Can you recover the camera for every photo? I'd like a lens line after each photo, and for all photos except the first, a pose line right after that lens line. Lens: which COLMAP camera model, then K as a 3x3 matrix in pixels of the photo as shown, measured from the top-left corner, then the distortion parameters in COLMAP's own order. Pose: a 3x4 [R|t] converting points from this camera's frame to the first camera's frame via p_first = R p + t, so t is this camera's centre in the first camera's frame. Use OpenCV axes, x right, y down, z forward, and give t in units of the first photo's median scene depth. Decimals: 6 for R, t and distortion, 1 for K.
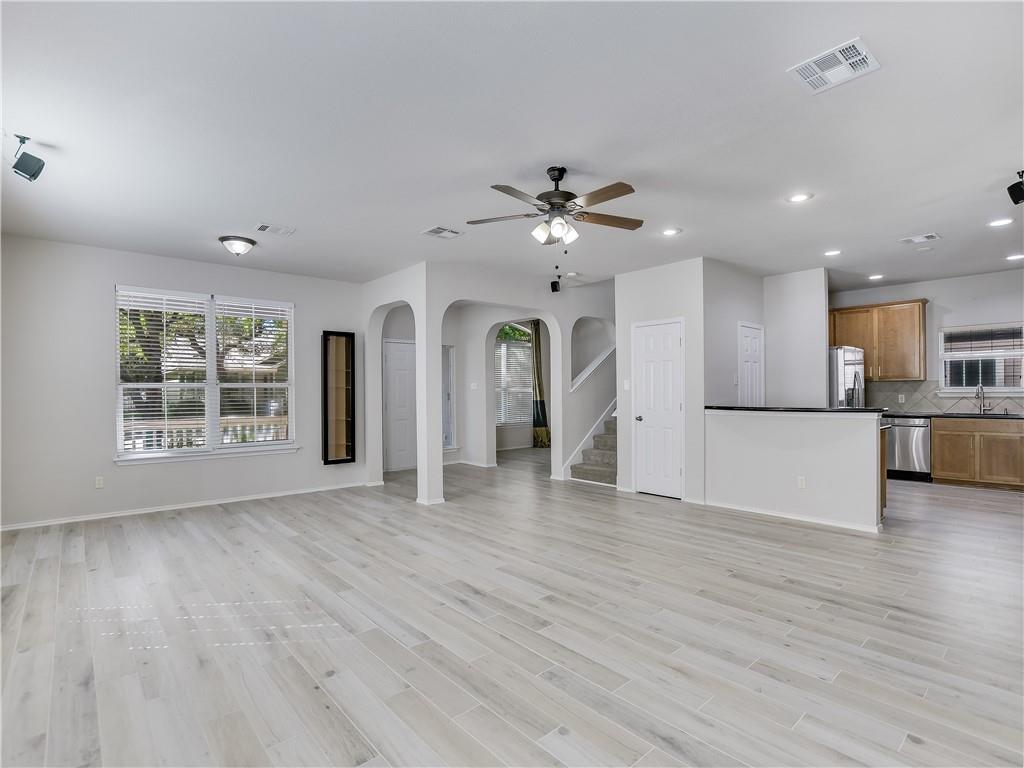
lens RADIAL K [[508.9, 0, 512.0], [0, 508.9, 384.0], [0, 0, 1]] dist [-0.028655, 0.000199]
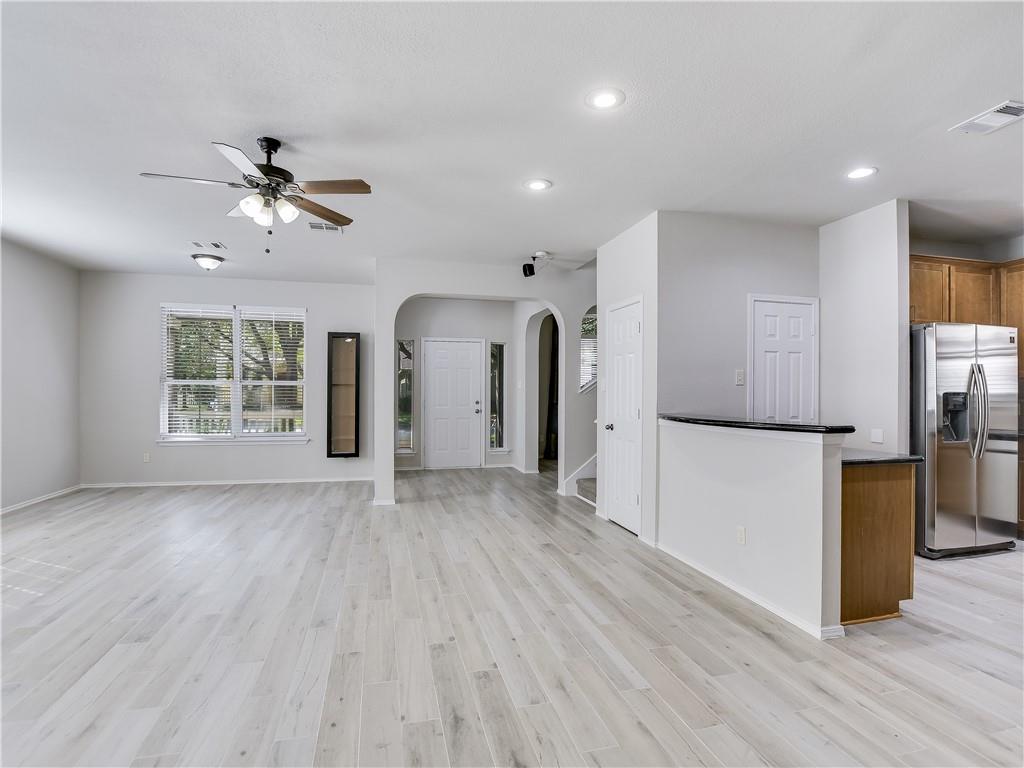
lens RADIAL K [[513.9, 0, 508.8], [0, 513.9, 391.4], [0, 0, 1]] dist [-0.028402, -0.000241]
pose [[0.887418, 0.012187, -0.460804, 0.756152], [-0.004841, 0.999842, 0.017119, -0.001303], [0.460940, -0.012961, 0.887337, 0.346471]]
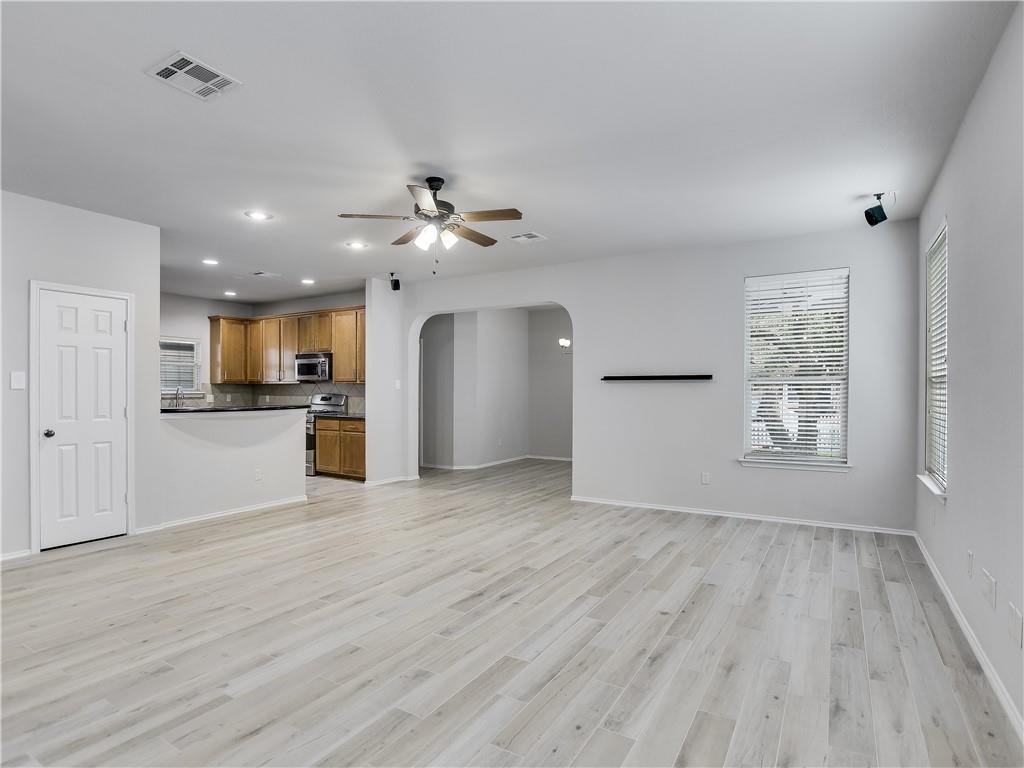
lens RADIAL K [[534.1, 0, 510.6], [0, 534.1, 396.7], [0, 0, 1]] dist [-0.022409, 0.000001]
pose [[-0.295540, -0.003277, 0.955325, -0.871505], [-0.015694, 0.999876, -0.001425, 0.020538], [-0.955201, -0.015414, -0.295555, 1.013287]]
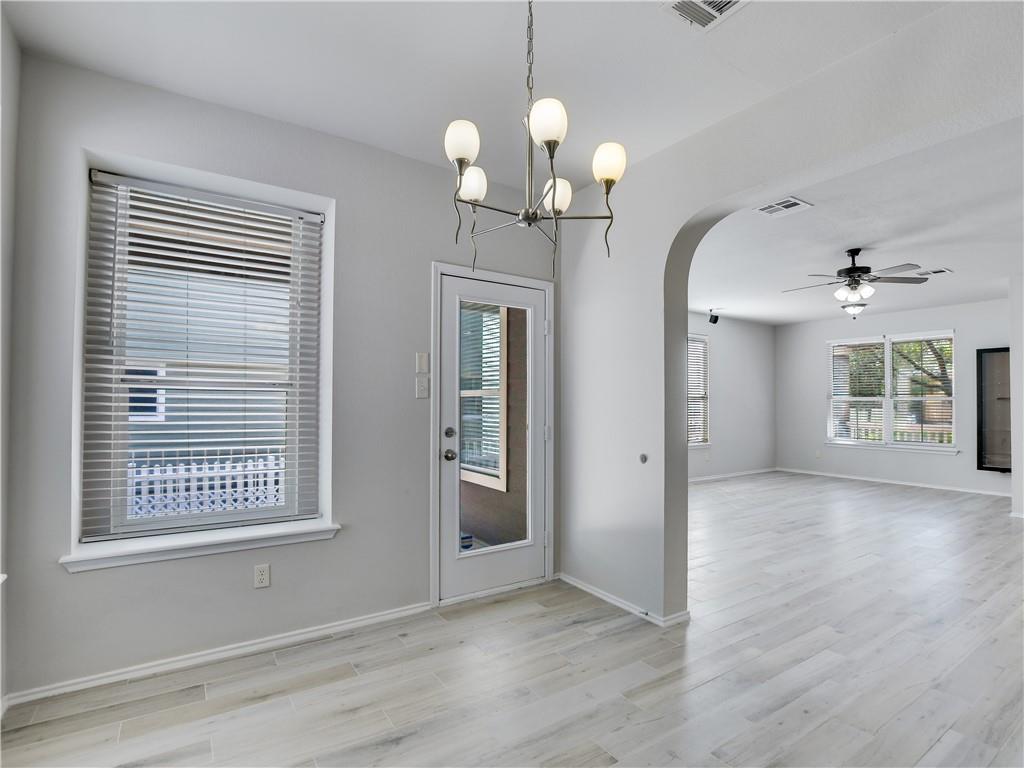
lens RADIAL K [[510.5, 0, 507.7], [0, 510.5, 392.5], [0, 0, 1]] dist [-0.026980, -0.000247]
pose [[-0.140319, -0.011394, -0.990041, 1.400020], [0.010923, 0.999855, -0.013055, -0.012619], [0.990046, -0.012646, -0.140174, 0.201930]]
